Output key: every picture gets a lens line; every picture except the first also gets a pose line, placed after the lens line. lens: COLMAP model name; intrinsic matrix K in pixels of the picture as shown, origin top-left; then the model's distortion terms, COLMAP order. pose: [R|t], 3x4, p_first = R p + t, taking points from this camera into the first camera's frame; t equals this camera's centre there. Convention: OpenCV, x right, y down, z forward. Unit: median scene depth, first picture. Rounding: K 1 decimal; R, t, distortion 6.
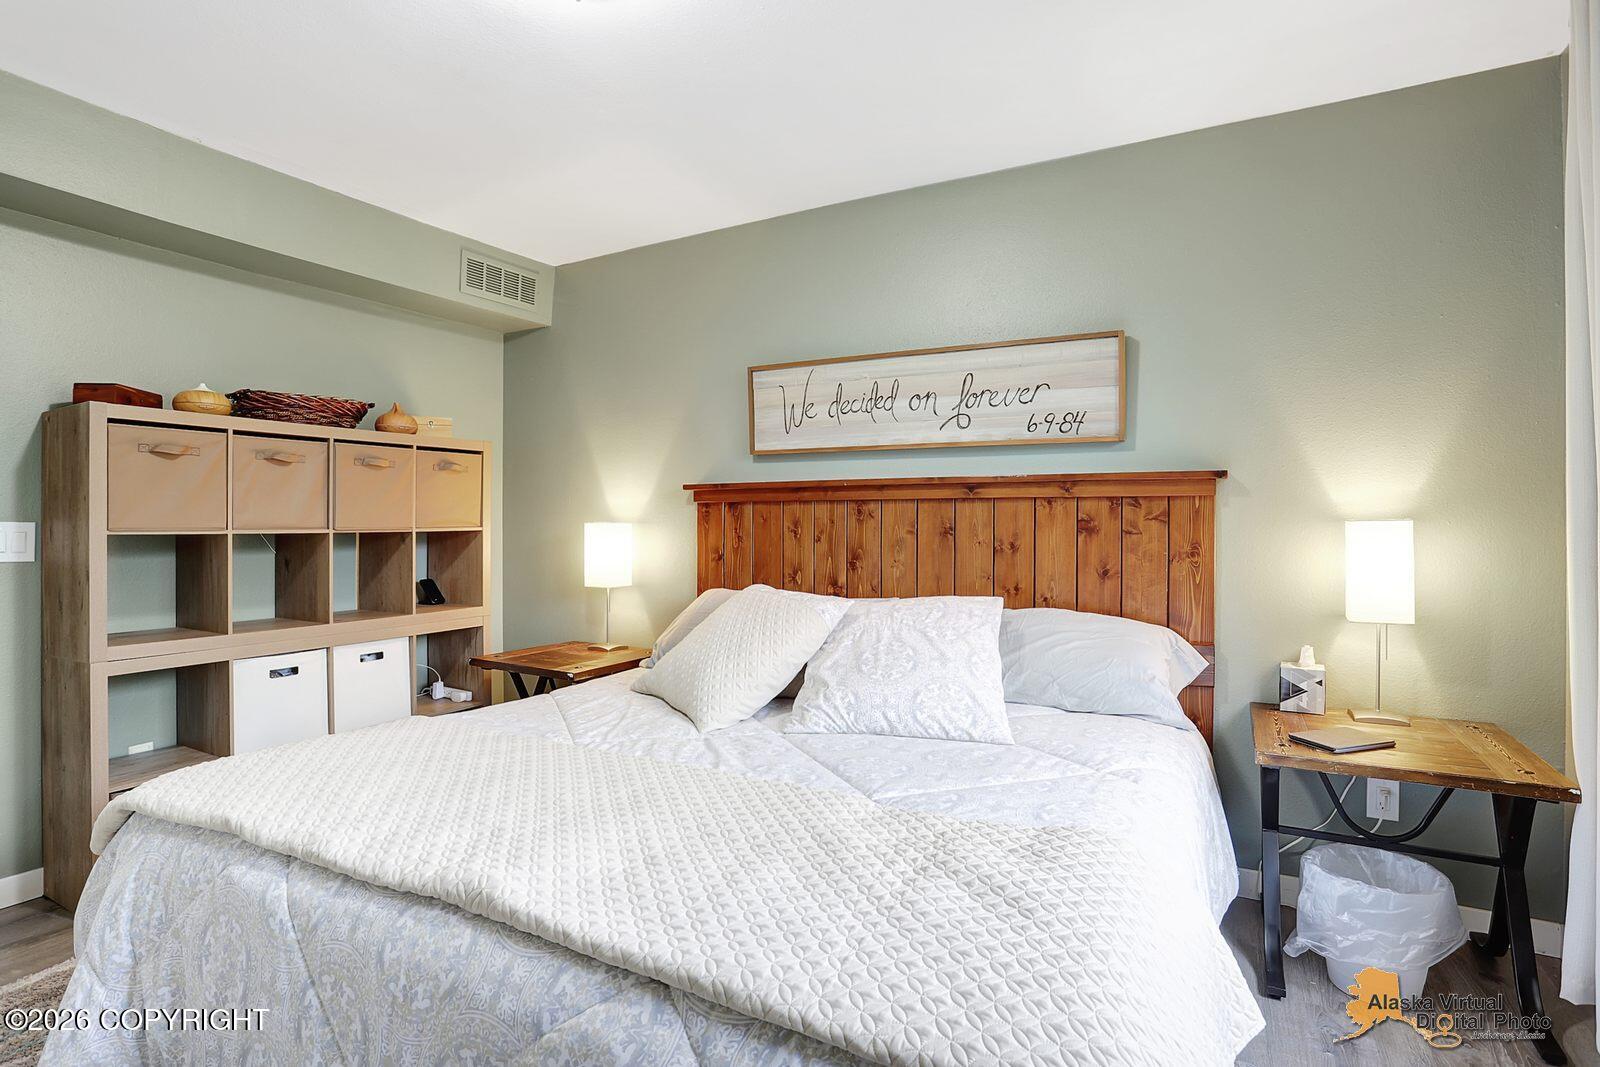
lens RADIAL K [[780.4, 0, 803.3], [0, 780.4, 532.9], [0, 0, 1]] dist [-0.018546, 0.001073]
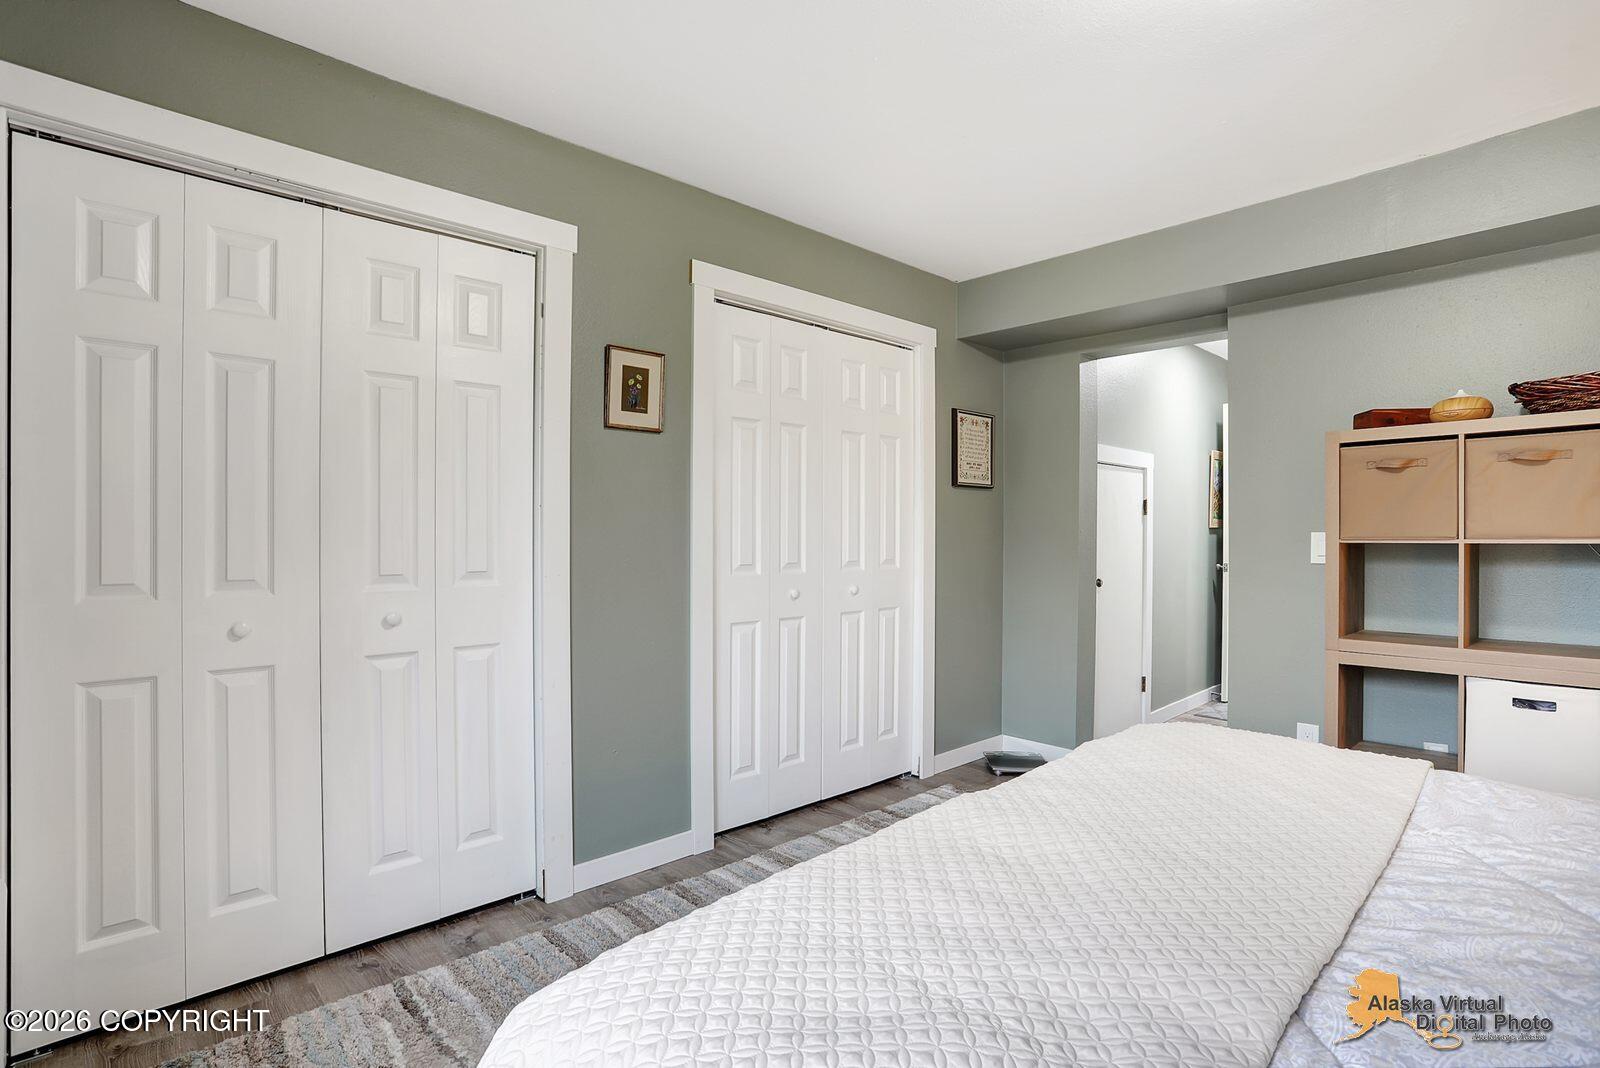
lens RADIAL K [[780.4, 0, 803.3], [0, 780.4, 533.4], [0, 0, 1]] dist [-0.018546, 0.001073]
pose [[-0.274456, -0.005607, -0.961583, 0.433697], [-0.007078, 0.999968, -0.003810, -0.001911], [0.961574, 0.005760, -0.274487, 0.519653]]
